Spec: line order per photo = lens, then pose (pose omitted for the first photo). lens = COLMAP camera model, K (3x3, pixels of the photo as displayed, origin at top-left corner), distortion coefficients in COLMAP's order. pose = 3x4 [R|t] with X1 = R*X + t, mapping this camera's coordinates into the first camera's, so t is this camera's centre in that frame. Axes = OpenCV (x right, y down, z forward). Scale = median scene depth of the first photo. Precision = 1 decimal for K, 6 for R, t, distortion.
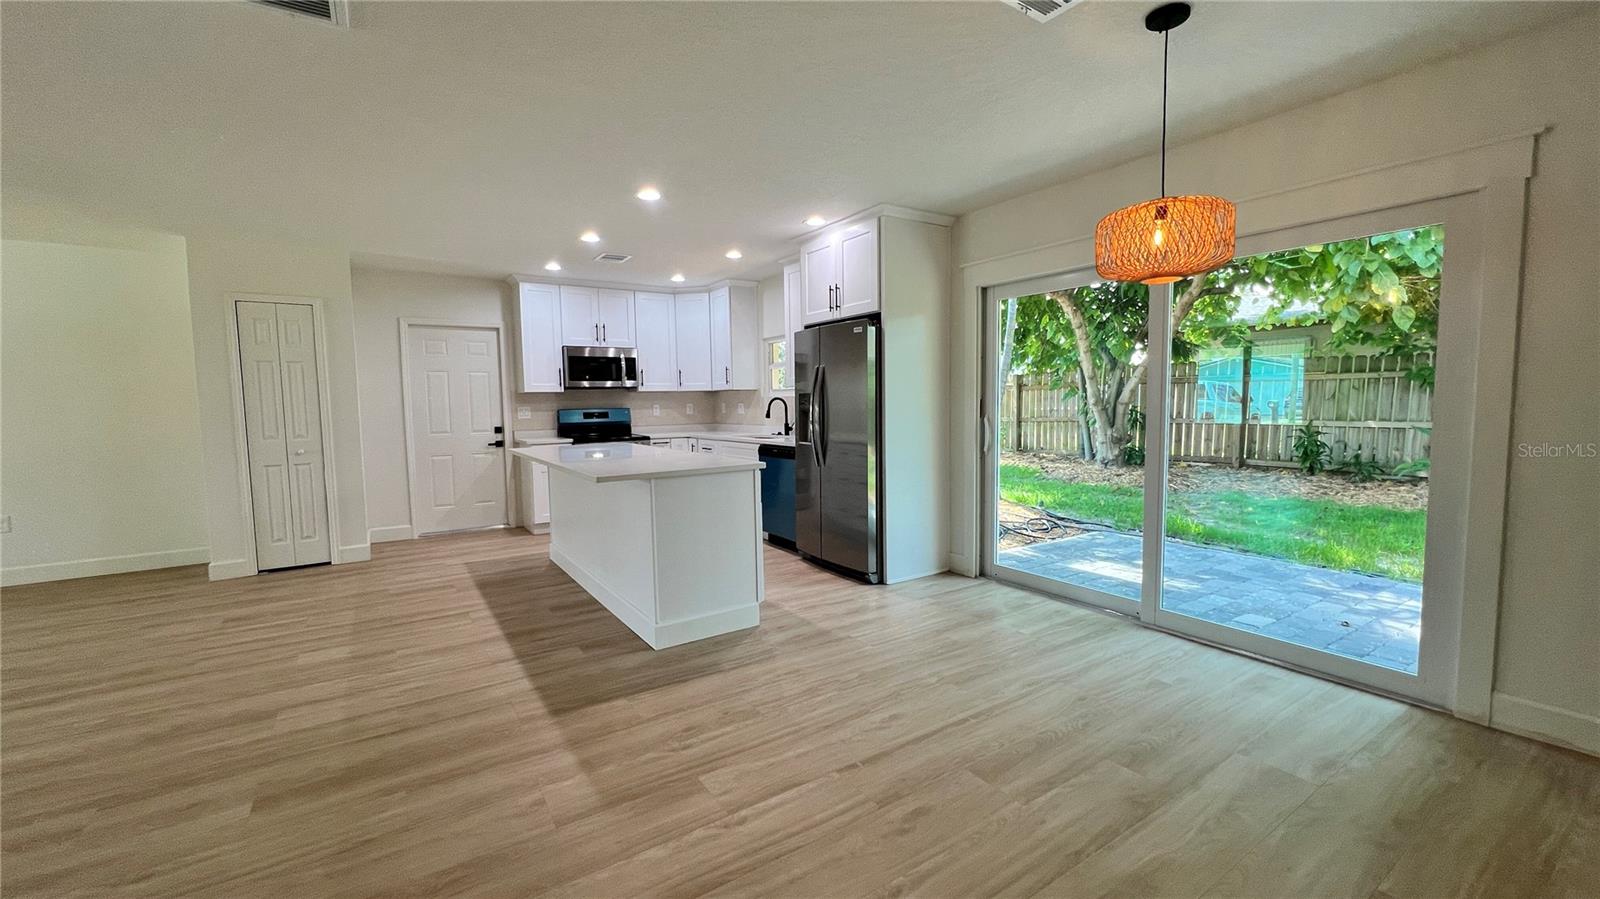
lens RADIAL K [[641.1, 0, 800.0], [0, 641.1, 449.5], [0, 0, 1]] dist [-0.002130, 0.000248]
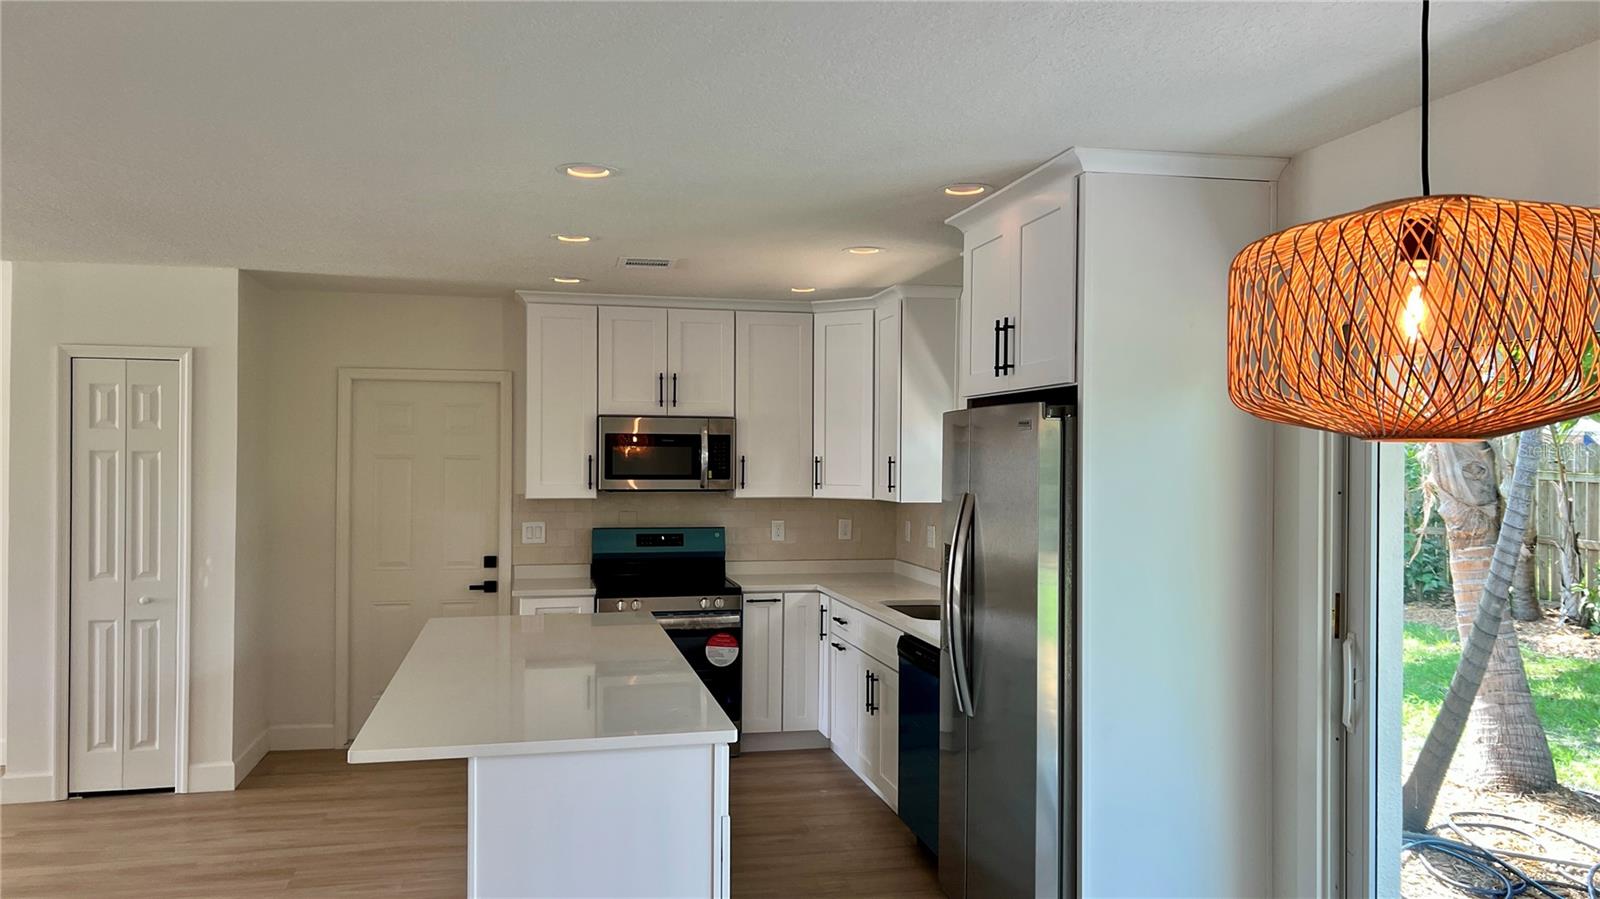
lens RADIAL K [[1206.6, 0, 800.0], [0, 1206.6, 449.5], [0, 0, 1]] dist [0.013899, 0.001445]
pose [[0.931926, 0.019674, -0.362114, 0.170900], [-0.047999, 0.996434, -0.069390, -0.071024], [0.359458, 0.082048, 0.929547, 0.111129]]
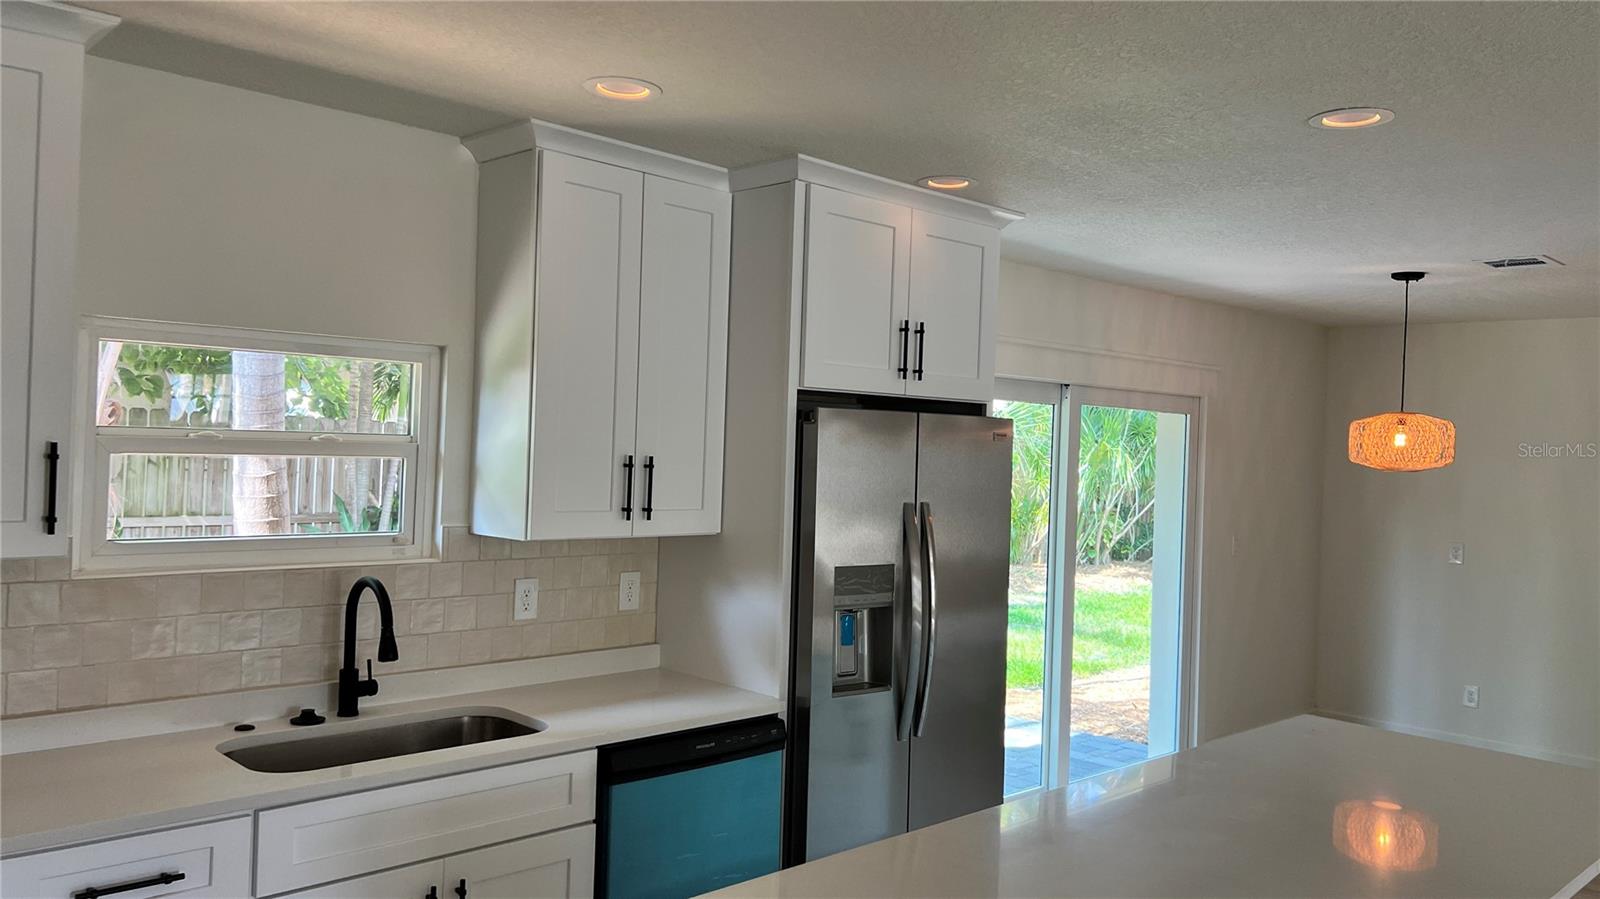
lens RADIAL K [[1206.6, 0, 800.0], [0, 1206.6, 449.5], [0, 0, 1]] dist [0.013899, 0.001445]
pose [[-0.184589, 0.005735, 0.982799, -0.557175], [0.042548, 0.999092, 0.002161, -0.126758], [-0.981894, 0.042215, -0.184665, 0.908266]]
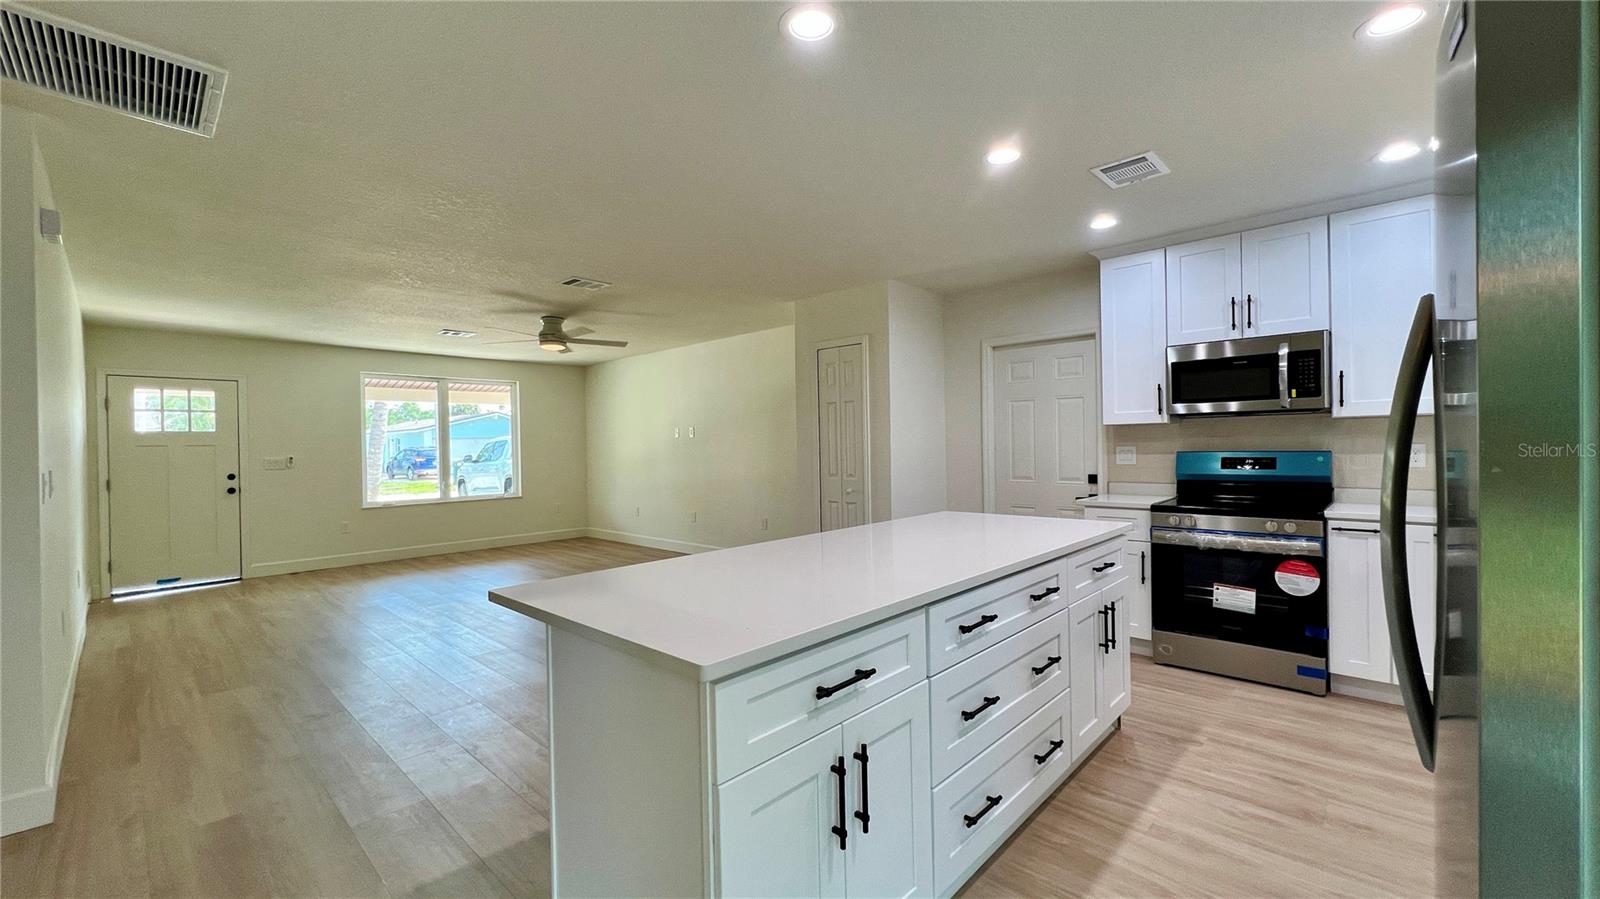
lens RADIAL K [[641.1, 0, 800.0], [0, 641.1, 449.5], [0, 0, 1]] dist [-0.002130, 0.000248]
pose [[0.224350, 0.021295, -0.974276, 0.144925], [-0.061289, 0.998090, 0.007703, -0.050660], [0.972579, 0.057984, 0.225227, 0.553431]]
